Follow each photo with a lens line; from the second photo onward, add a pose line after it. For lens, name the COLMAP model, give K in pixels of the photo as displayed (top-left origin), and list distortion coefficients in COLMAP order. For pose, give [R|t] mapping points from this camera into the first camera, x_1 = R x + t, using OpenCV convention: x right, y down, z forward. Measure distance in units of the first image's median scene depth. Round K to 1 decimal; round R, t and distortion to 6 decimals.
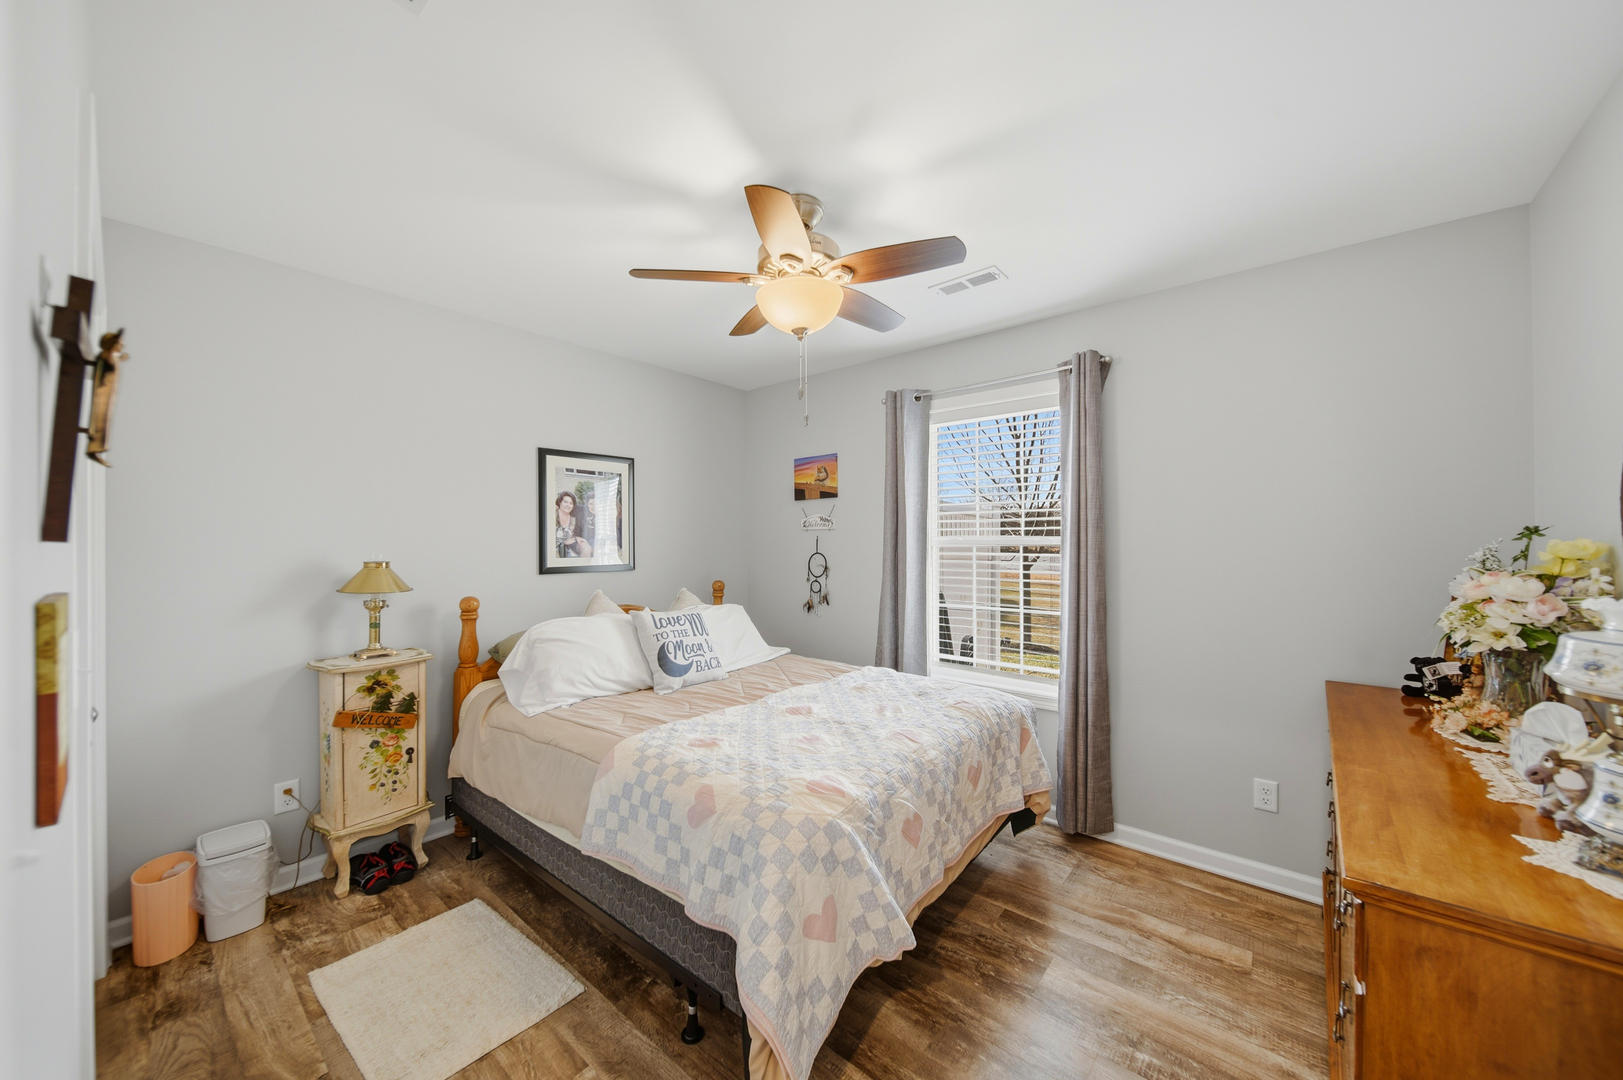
lens RADIAL K [[607.5, 0, 811.5], [0, 607.5, 540.0], [0, 0, 1]] dist [-0.001454, -0.002471]
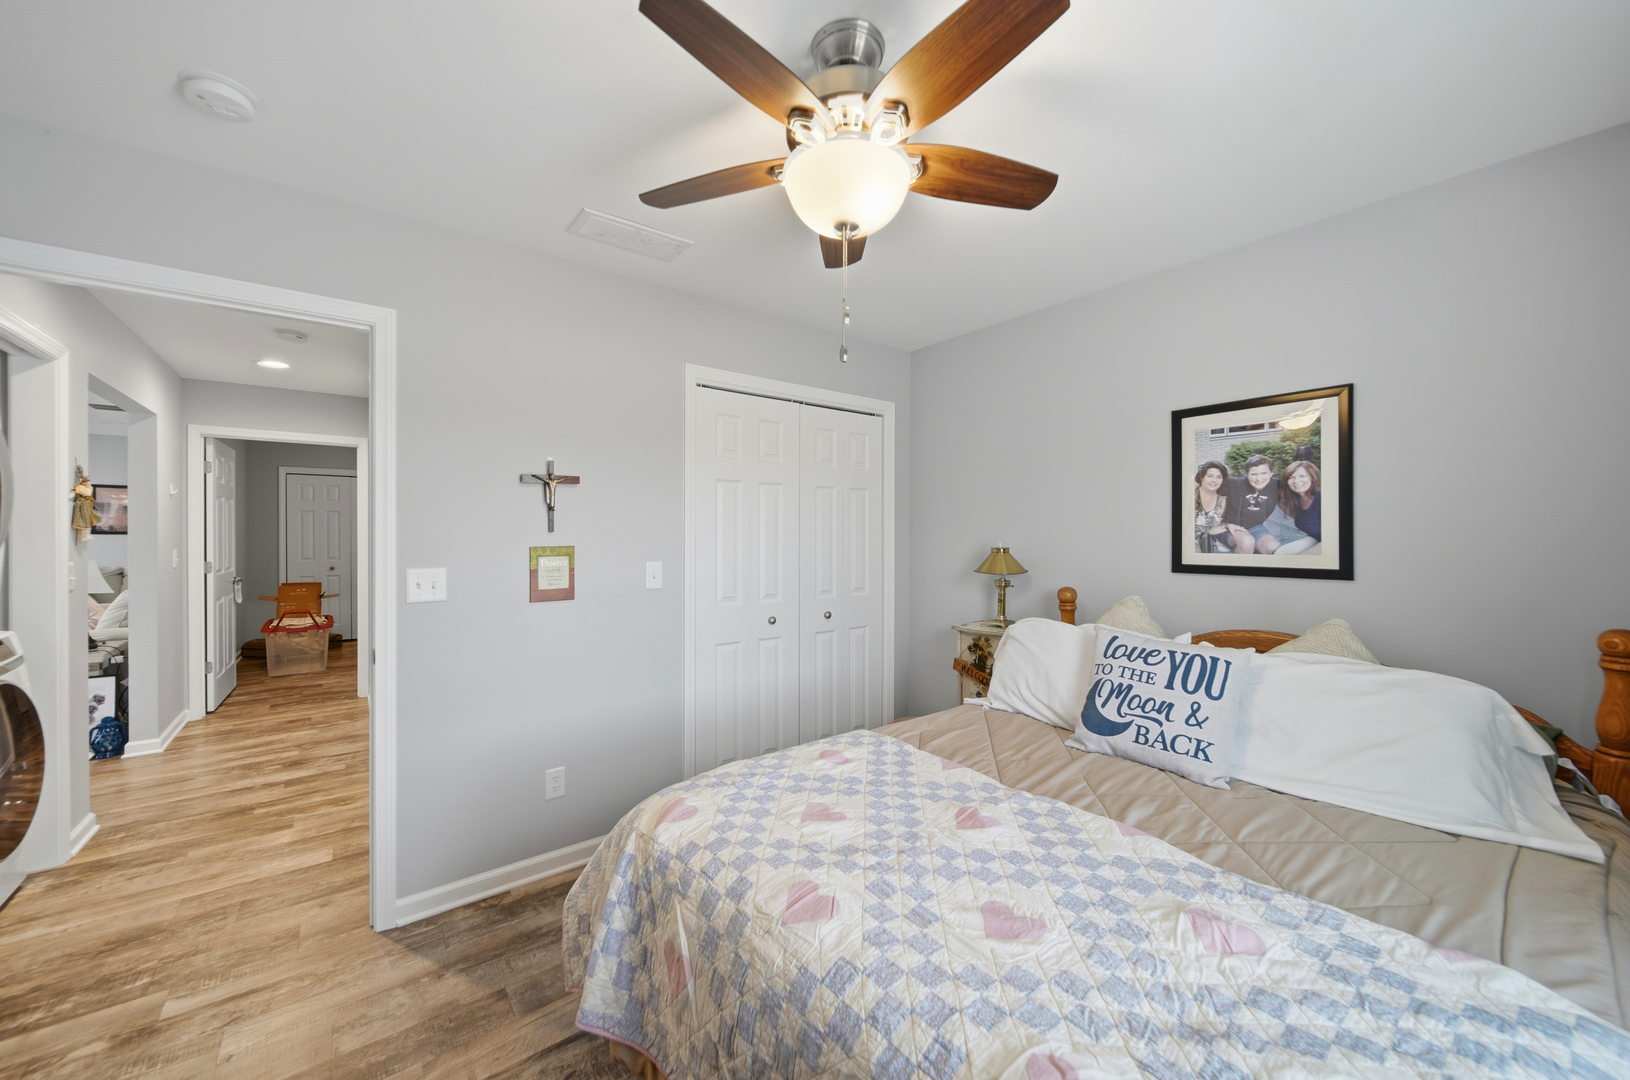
lens RADIAL K [[610.1, 0, 815.0], [0, 610.1, 540.0], [0, 0, 1]] dist [-0.001454, -0.002471]
pose [[-0.242629, 0.012459, -0.970039, 0.556189], [0.005179, 0.999920, 0.011547, 0.003807], [0.970105, -0.002222, -0.242674, 0.952104]]
